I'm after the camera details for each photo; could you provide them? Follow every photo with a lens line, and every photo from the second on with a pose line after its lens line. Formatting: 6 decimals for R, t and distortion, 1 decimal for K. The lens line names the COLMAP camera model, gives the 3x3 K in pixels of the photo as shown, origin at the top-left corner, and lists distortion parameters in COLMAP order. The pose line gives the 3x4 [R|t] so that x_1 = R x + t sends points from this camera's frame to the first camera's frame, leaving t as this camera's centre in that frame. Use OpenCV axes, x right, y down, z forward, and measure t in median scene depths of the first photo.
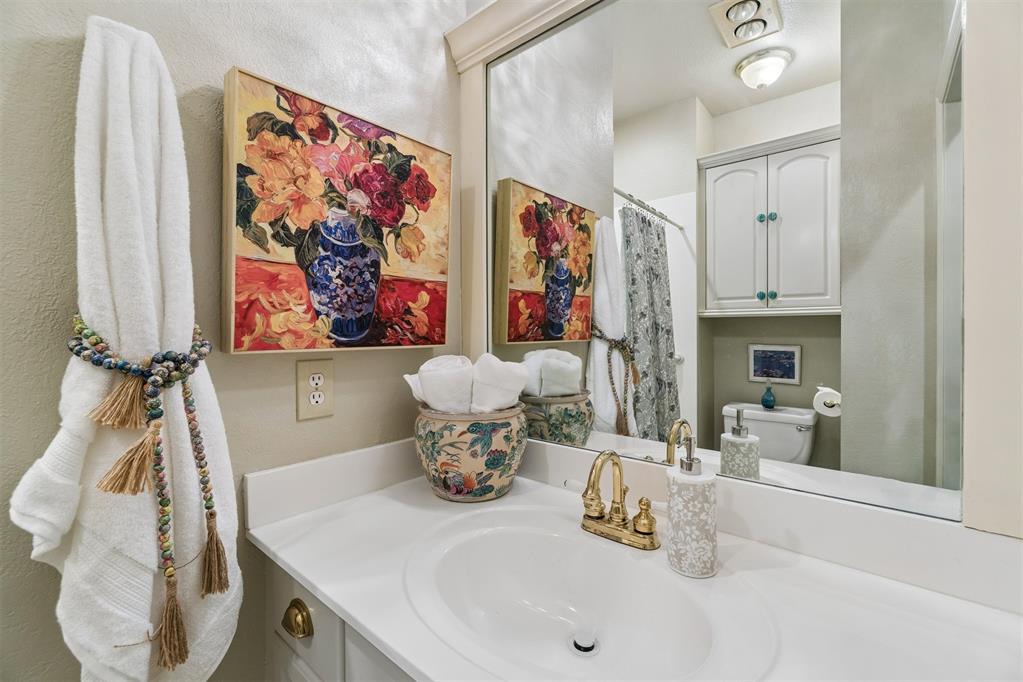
lens RADIAL K [[442.4, 0, 509.6], [0, 442.4, 334.5], [0, 0, 1]] dist [-0.003156, -0.000977]
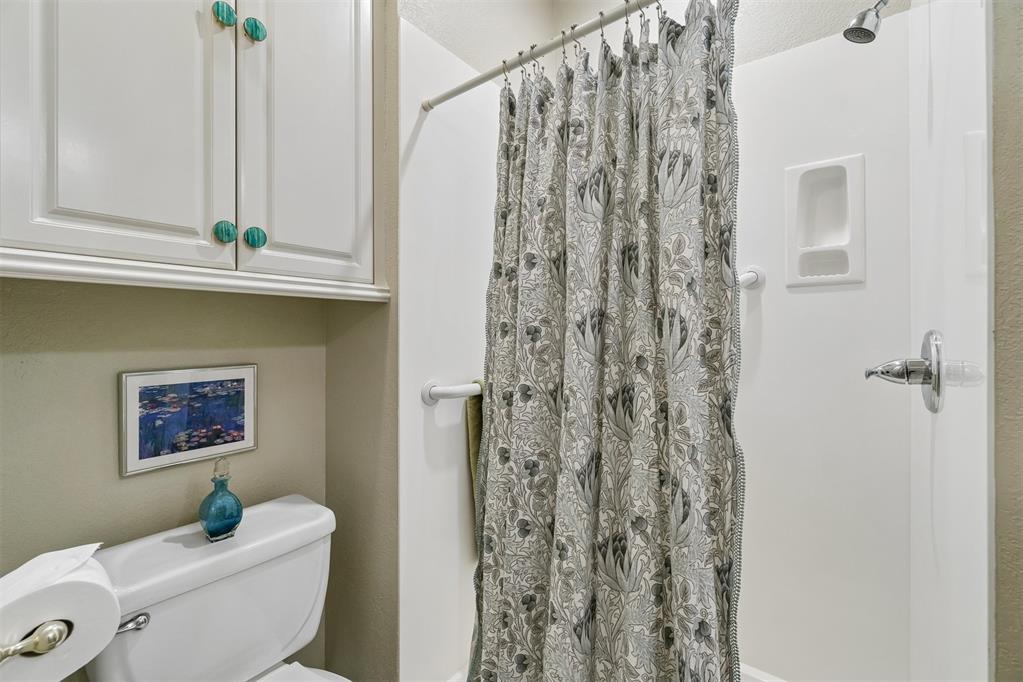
lens RADIAL K [[442.4, 0, 512.2], [0, 442.4, 340.7], [0, 0, 1]] dist [-0.003156, -0.000977]
pose [[-0.050271, -0.007729, 0.998706, 0.199307], [0.015889, 0.999837, 0.008537, 0.000410], [-0.998609, 0.016297, -0.050140, 0.784144]]
